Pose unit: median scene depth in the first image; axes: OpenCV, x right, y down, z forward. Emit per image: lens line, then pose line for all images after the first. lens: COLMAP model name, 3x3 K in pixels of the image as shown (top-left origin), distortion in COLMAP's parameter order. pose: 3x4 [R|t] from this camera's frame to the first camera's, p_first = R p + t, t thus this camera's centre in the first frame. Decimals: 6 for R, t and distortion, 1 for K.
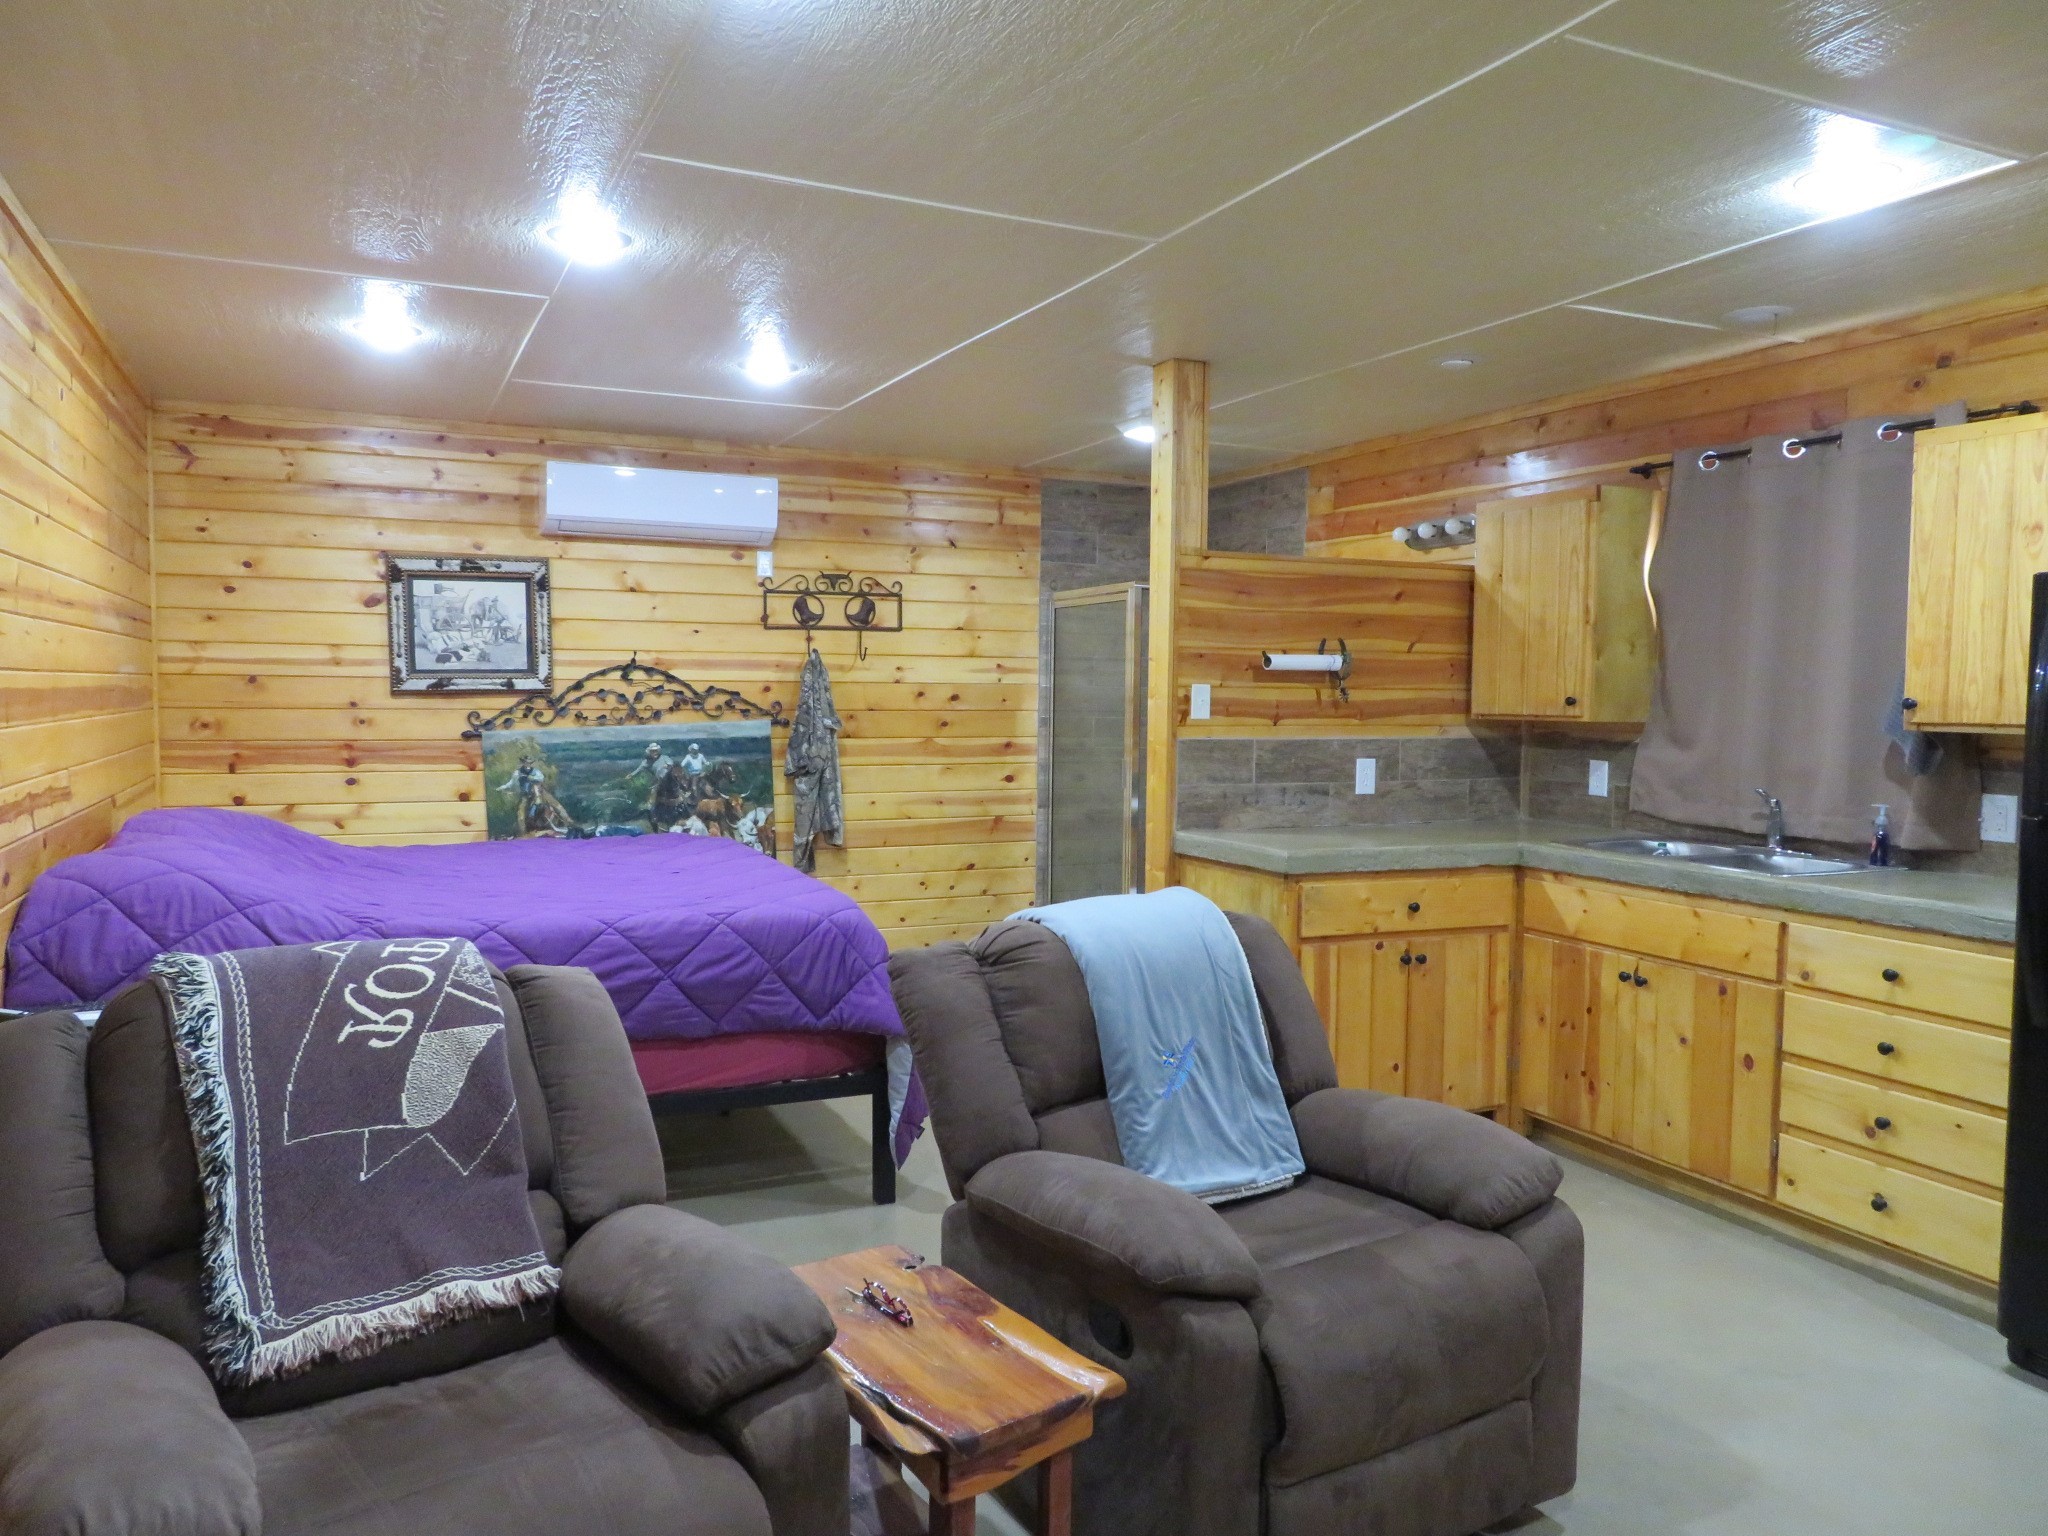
lens RADIAL K [[1469.2, 0, 1023.7], [0, 1469.2, 772.7], [0, 0, 1]] dist [-0.007909, -0.001718]
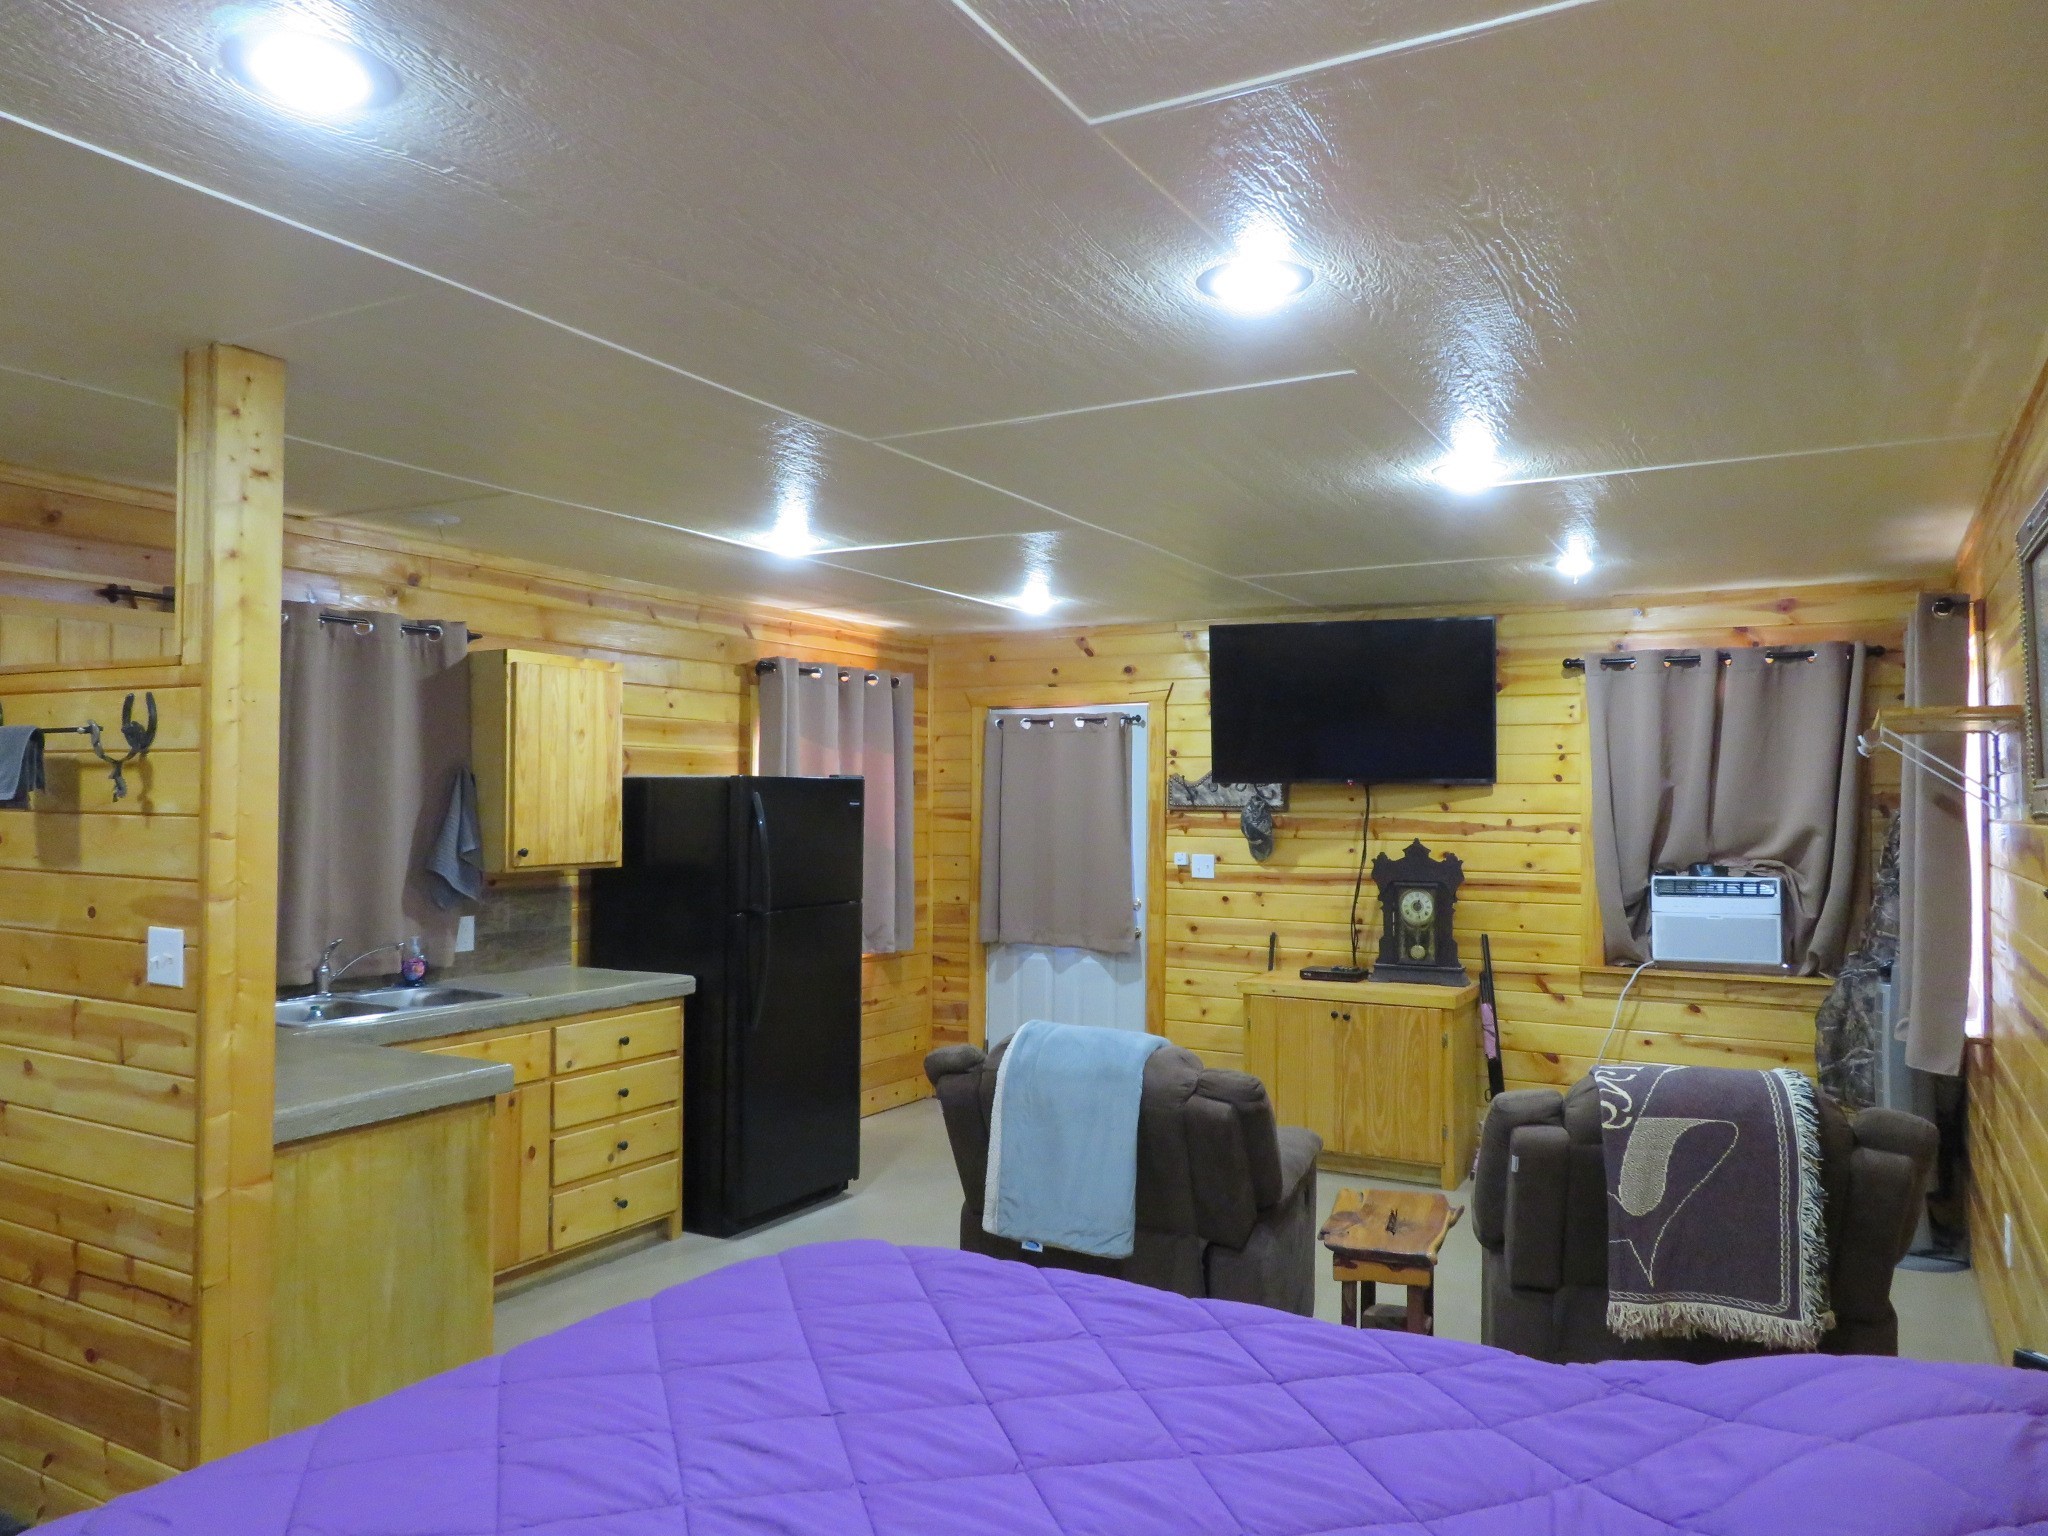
lens RADIAL K [[1469.2, 0, 1015.6], [0, 1469.2, 769.8], [0, 0, 1]] dist [-0.007909, -0.001718]
pose [[-0.584622, 0.002930, 0.811301, -0.731115], [0.035478, 0.999129, 0.021957, -0.132497], [-0.810530, 0.041619, -0.584217, 1.376406]]
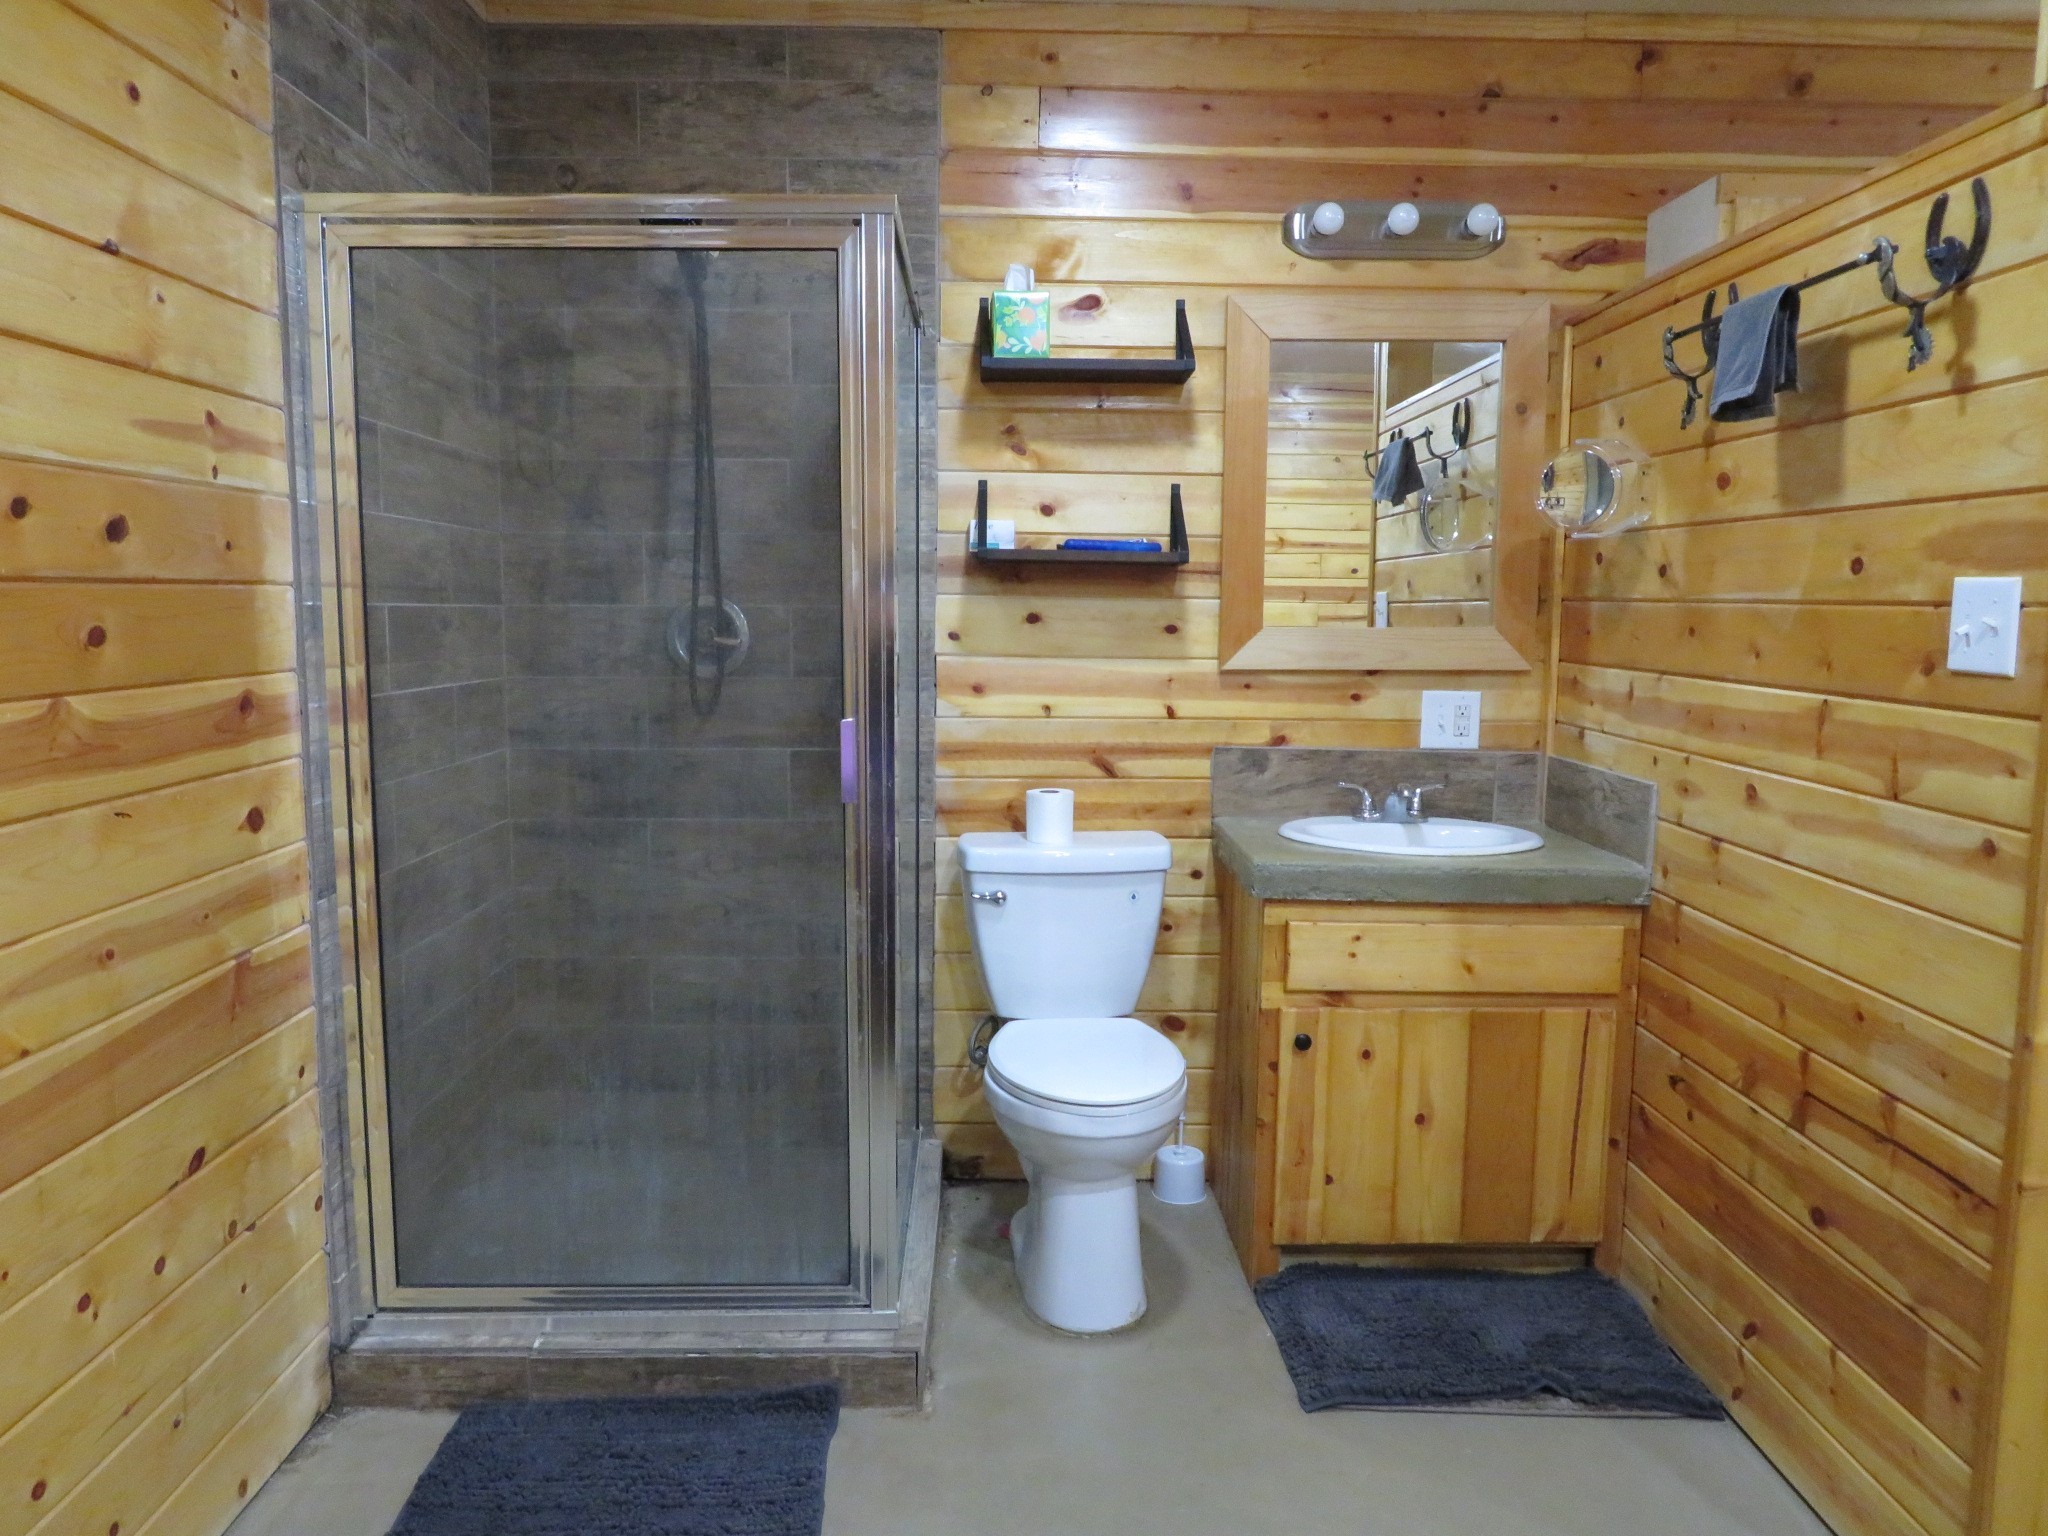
lens RADIAL K [[1469.2, 0, 1023.1], [0, 1469.2, 769.3], [0, 0, 1]] dist [-0.007909, -0.001718]
pose [[0.398678, -0.111587, 0.910277, -0.389774], [0.050212, 0.993737, 0.099827, -0.050322], [-0.915715, 0.005909, 0.401785, 1.384179]]
